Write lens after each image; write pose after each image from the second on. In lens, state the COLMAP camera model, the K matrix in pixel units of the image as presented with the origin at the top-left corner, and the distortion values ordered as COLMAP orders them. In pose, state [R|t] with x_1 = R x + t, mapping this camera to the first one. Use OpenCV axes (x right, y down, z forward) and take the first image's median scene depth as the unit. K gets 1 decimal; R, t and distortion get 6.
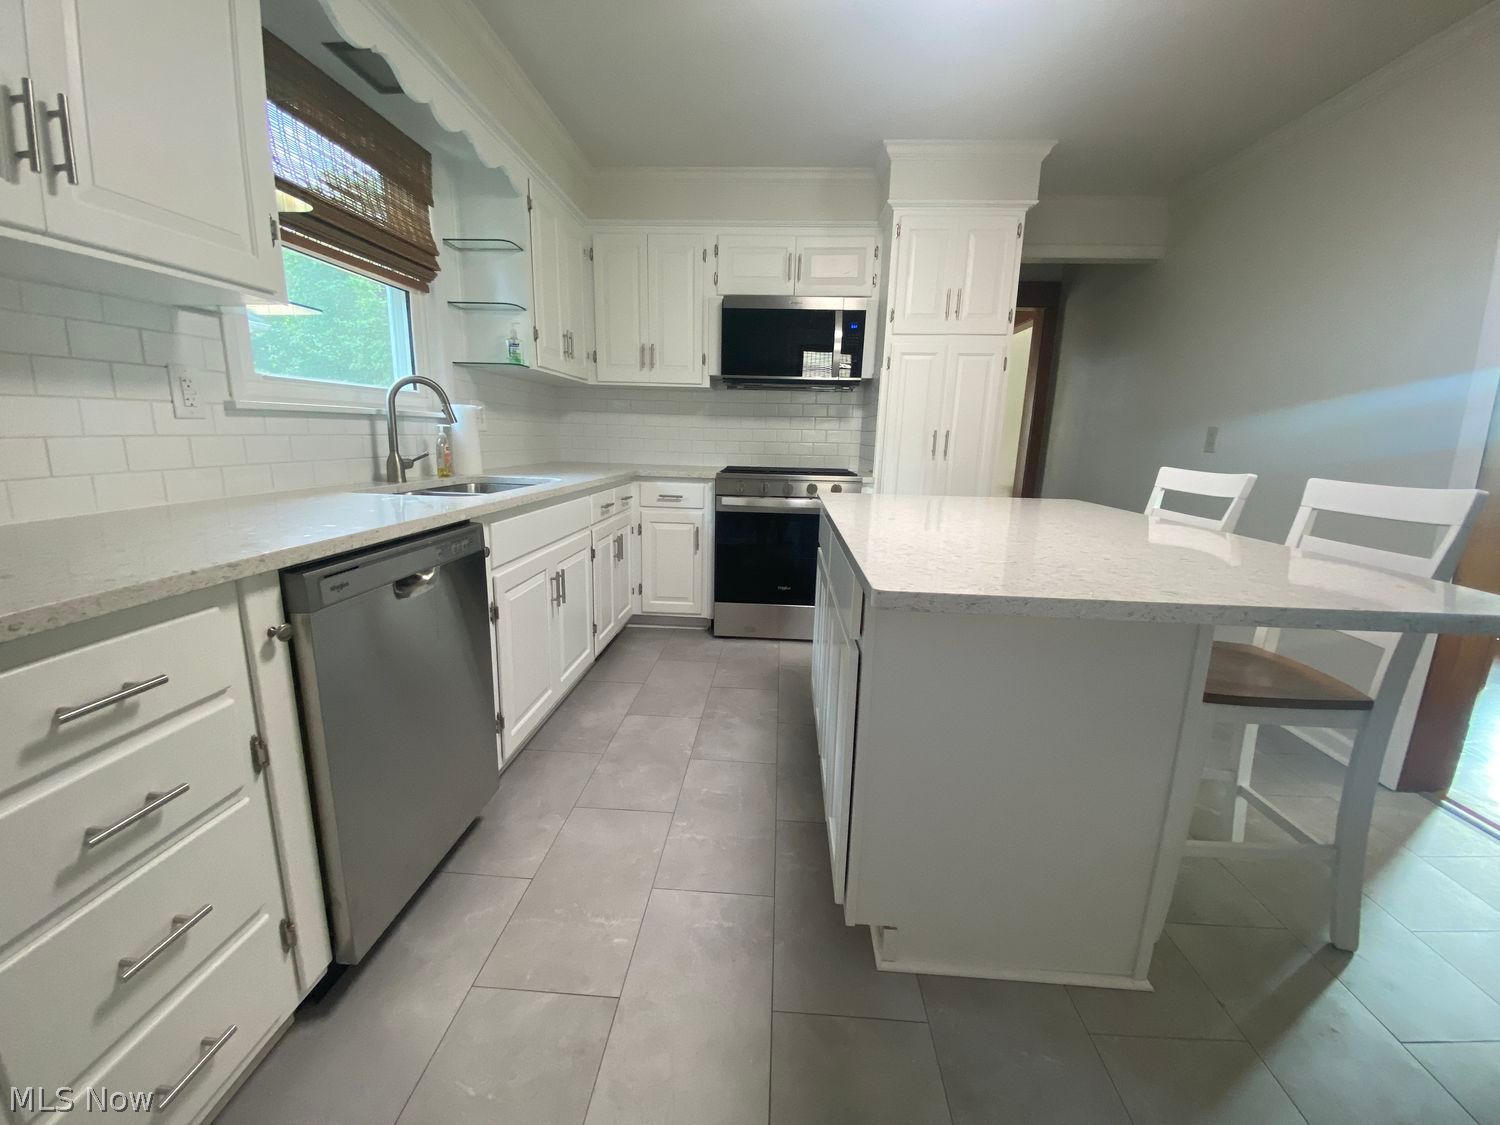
lens RADIAL K [[612.9, 0, 750.0], [0, 612.9, 562.5], [0, 0, 1]] dist [0.016360, -0.017405]
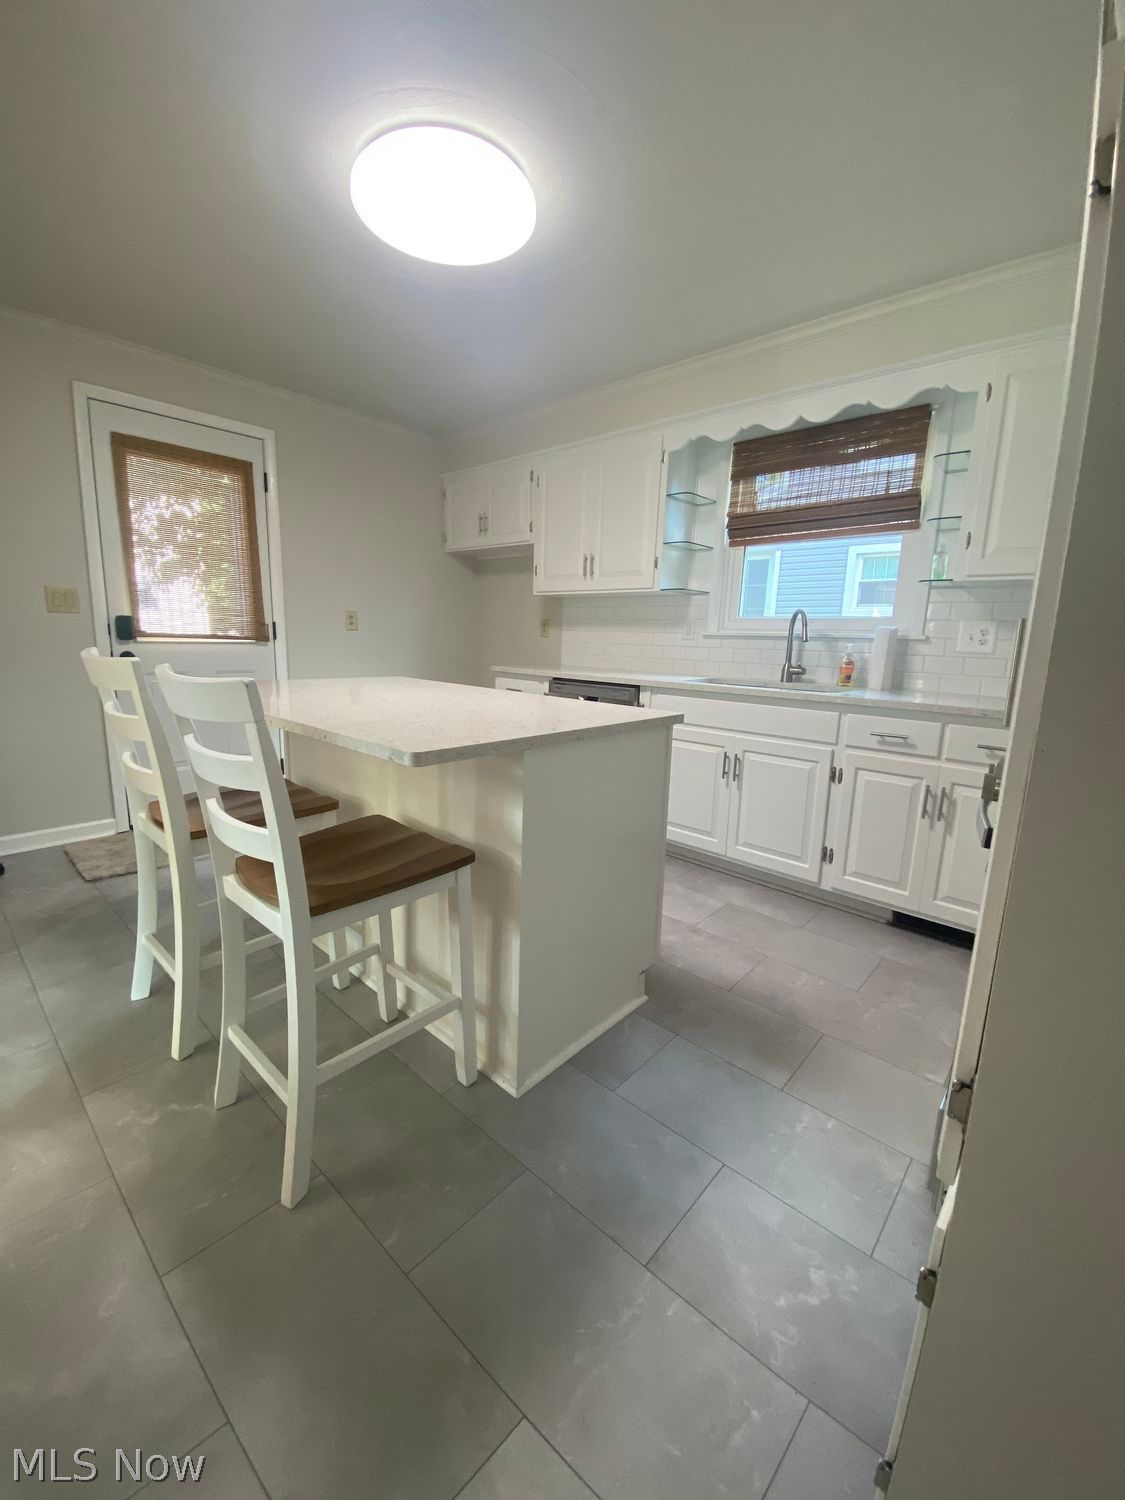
lens RADIAL K [[612.9, 0, 567.7], [0, 612.9, 743.5], [0, 0, 1]] dist [0.016360, -0.017405]
pose [[-0.619257, 0.088889, -0.780141, 0.710867], [-0.206339, 0.940228, 0.270916, -0.223201], [0.757592, 0.328740, -0.563901, 1.171717]]
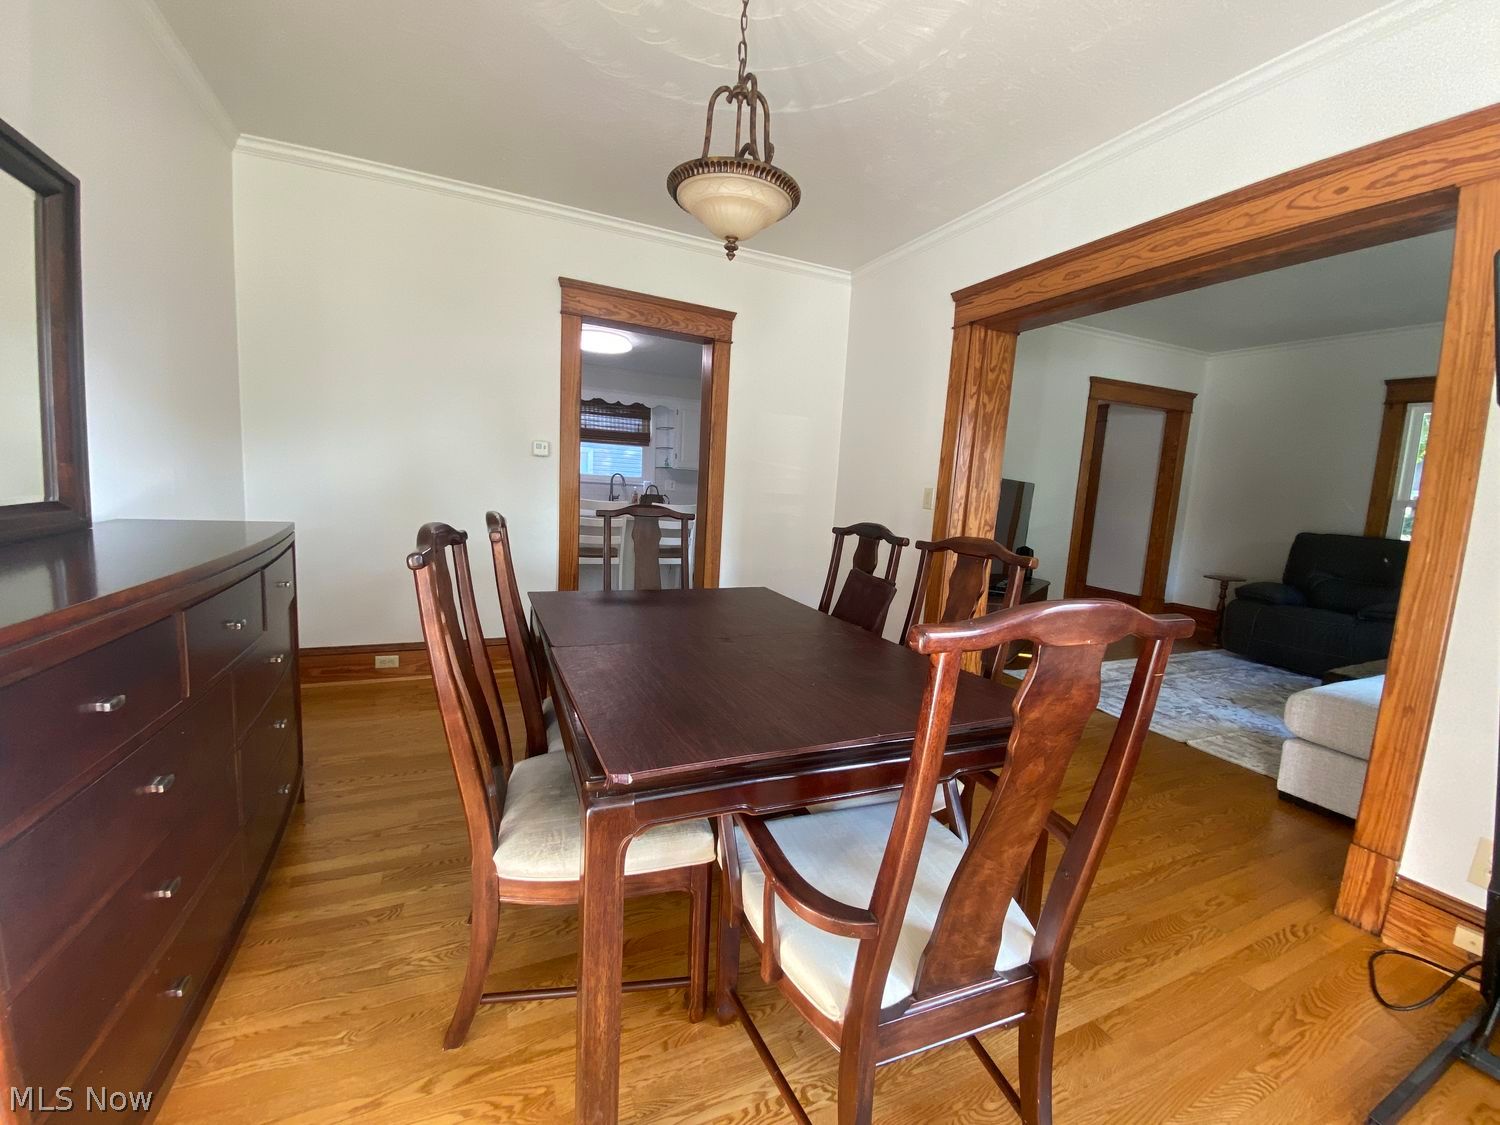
lens RADIAL K [[612.9, 0, 750.0], [0, 612.9, 562.5], [0, 0, 1]] dist [0.016360, -0.017405]
pose [[0.497165, 0.094974, -0.862442, 2.267505], [-0.214666, 0.976553, -0.016207, 0.070592], [0.840682, 0.193194, 0.505896, -0.025670]]
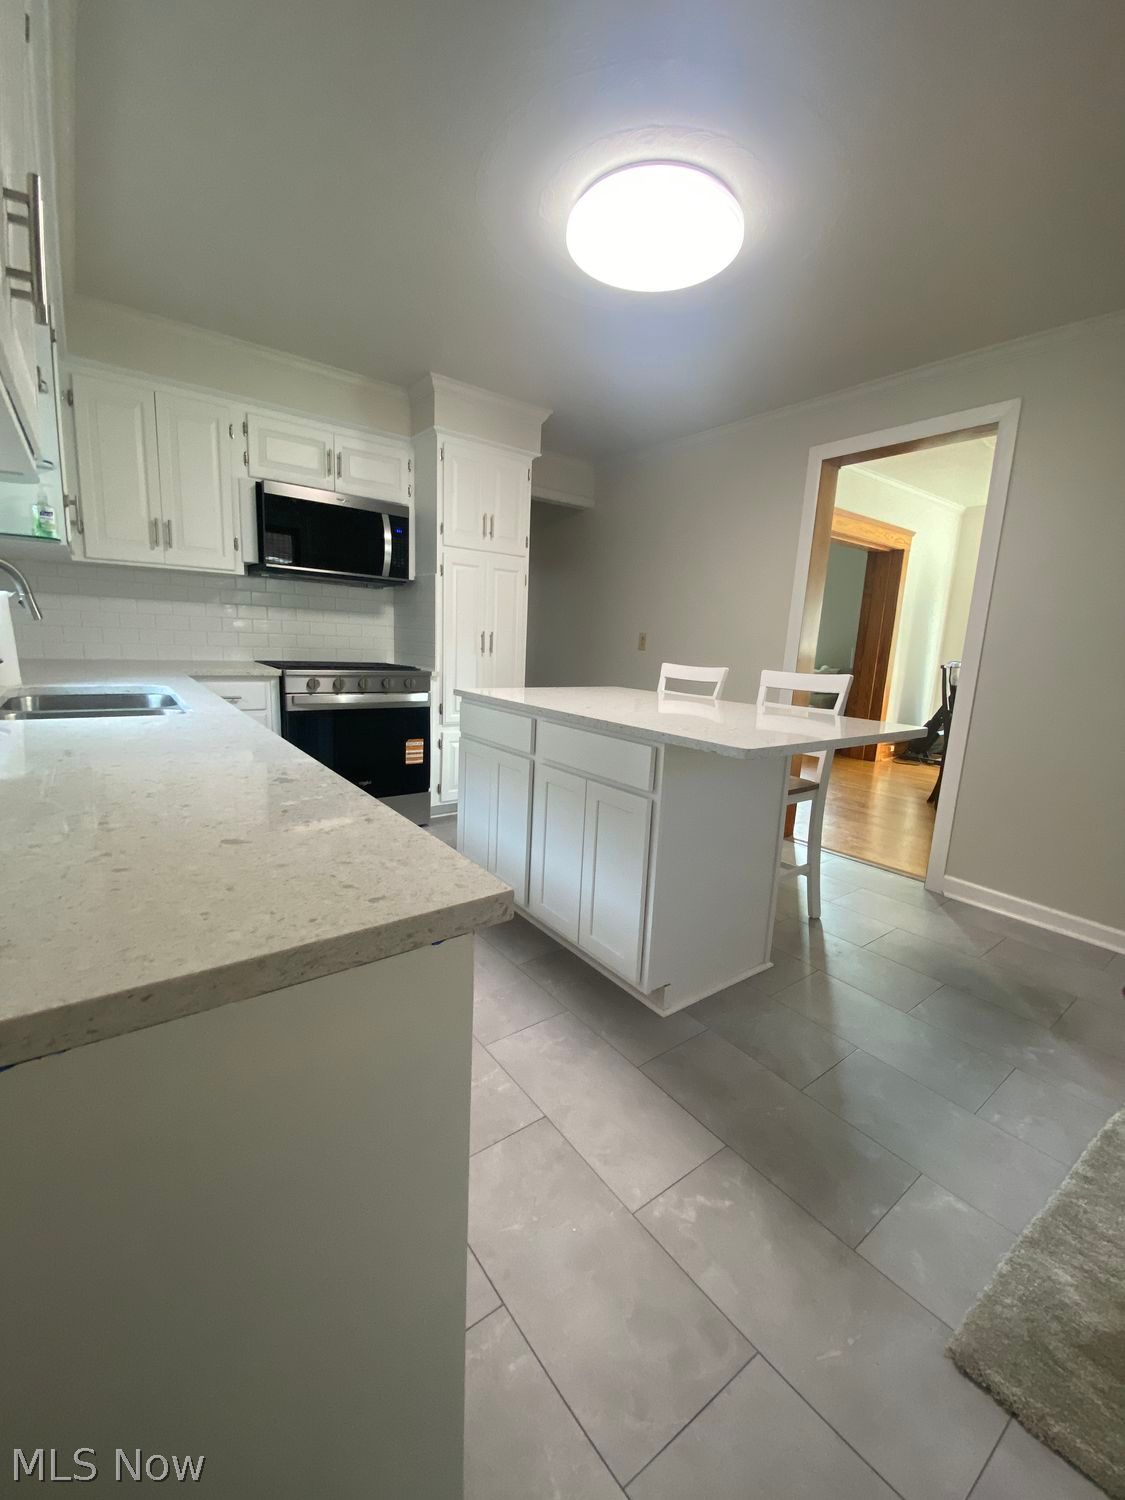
lens RADIAL K [[612.9, 0, 567.7], [0, 612.9, 743.5], [0, 0, 1]] dist [0.016360, -0.017405]
pose [[0.754592, -0.099426, 0.648618, -0.409731], [0.104781, 0.994028, 0.030473, -0.021462], [-0.647775, 0.044968, 0.760504, 0.013409]]
